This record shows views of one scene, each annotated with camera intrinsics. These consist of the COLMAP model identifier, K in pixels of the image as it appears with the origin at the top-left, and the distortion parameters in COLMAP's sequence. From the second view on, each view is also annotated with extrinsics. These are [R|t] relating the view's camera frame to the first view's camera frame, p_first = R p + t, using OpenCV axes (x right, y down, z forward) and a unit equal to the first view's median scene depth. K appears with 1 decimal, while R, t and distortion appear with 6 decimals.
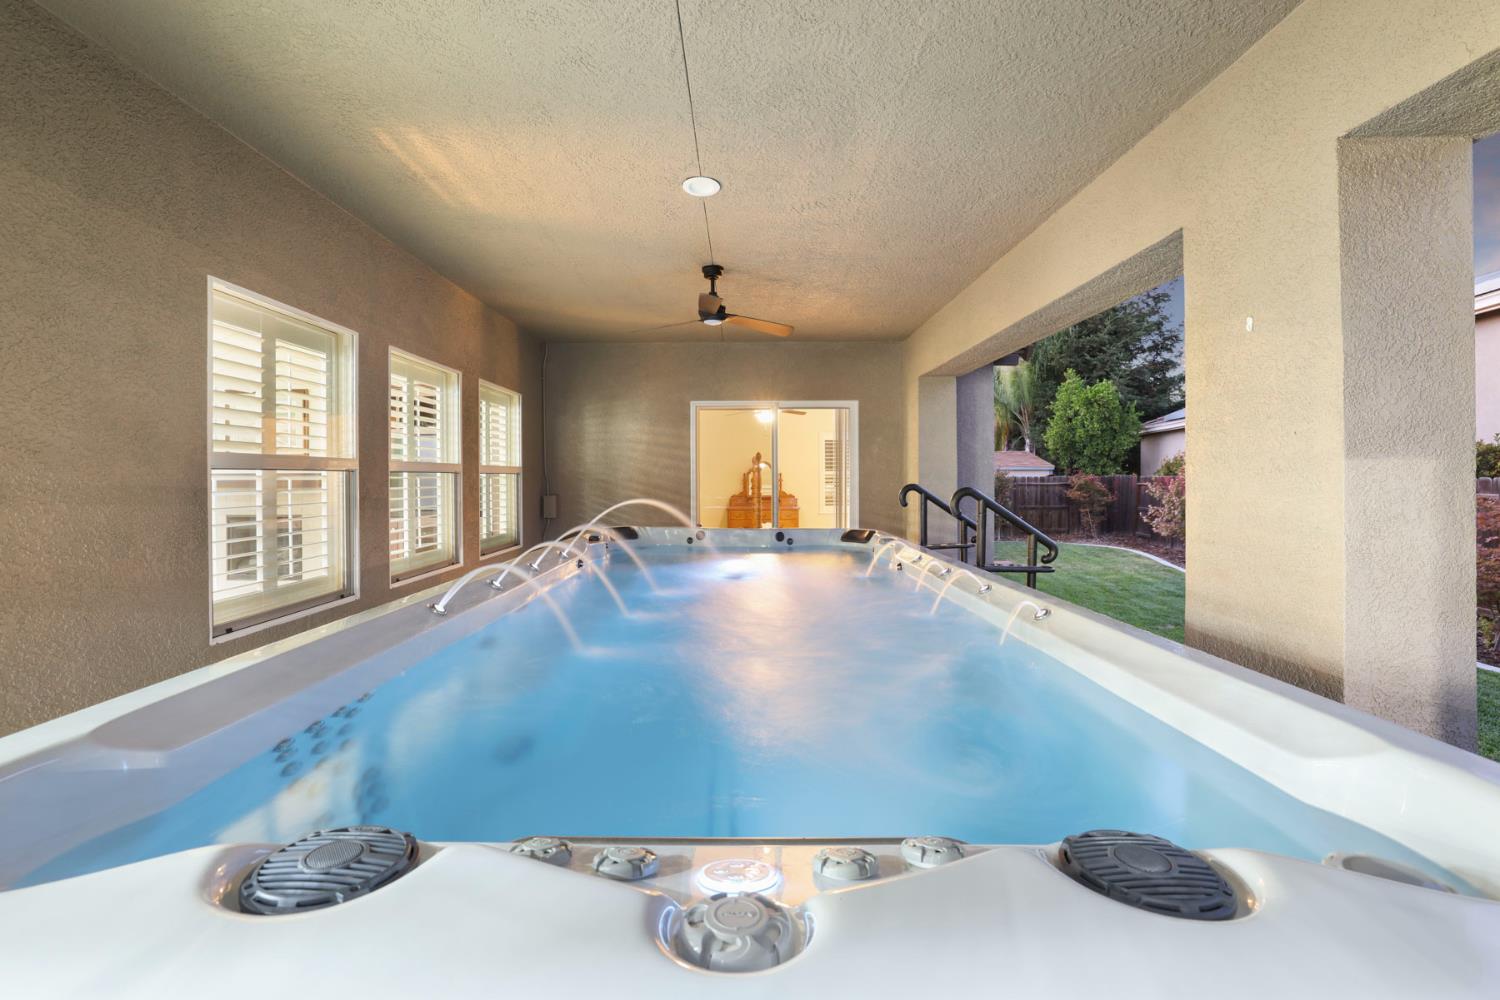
lens RADIAL K [[669.4, 0, 748.3], [0, 669.4, 474.8], [0, 0, 1]] dist [-0.023013, -0.000109]
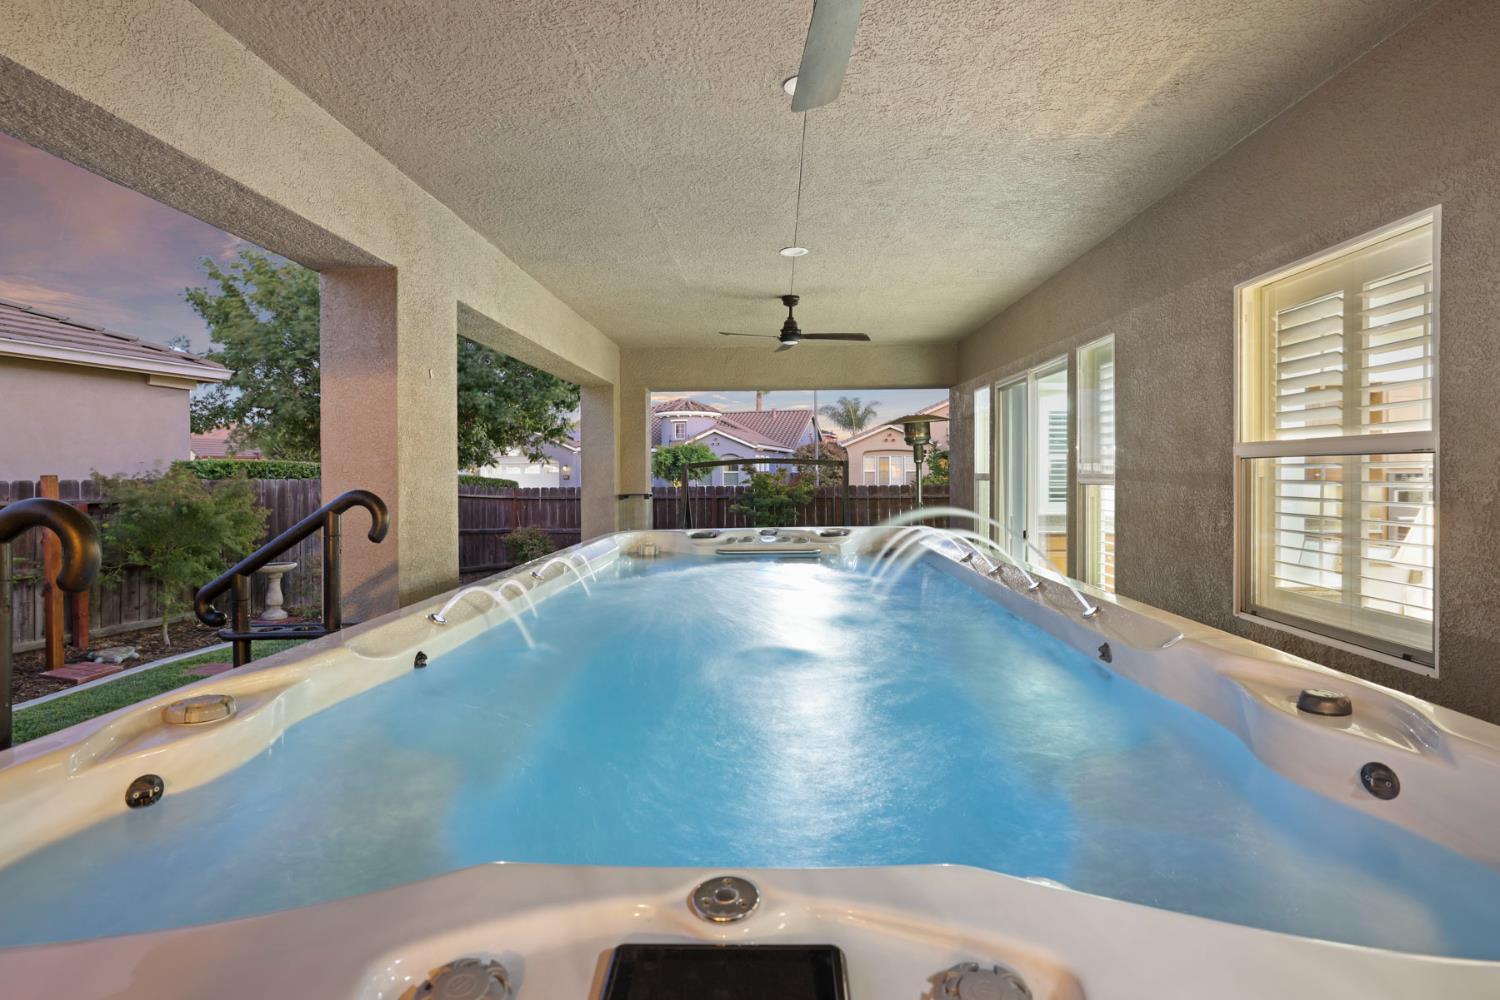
lens RADIAL K [[755.9, 0, 748.8], [0, 755.9, 491.3], [0, 0, 1]] dist [0.000806, 0.001766]
pose [[-0.999057, 0.008286, 0.042630, -0.017635], [0.009184, 0.999739, 0.020908, 0.004865], [-0.042446, 0.021279, -0.998872, 0.942143]]
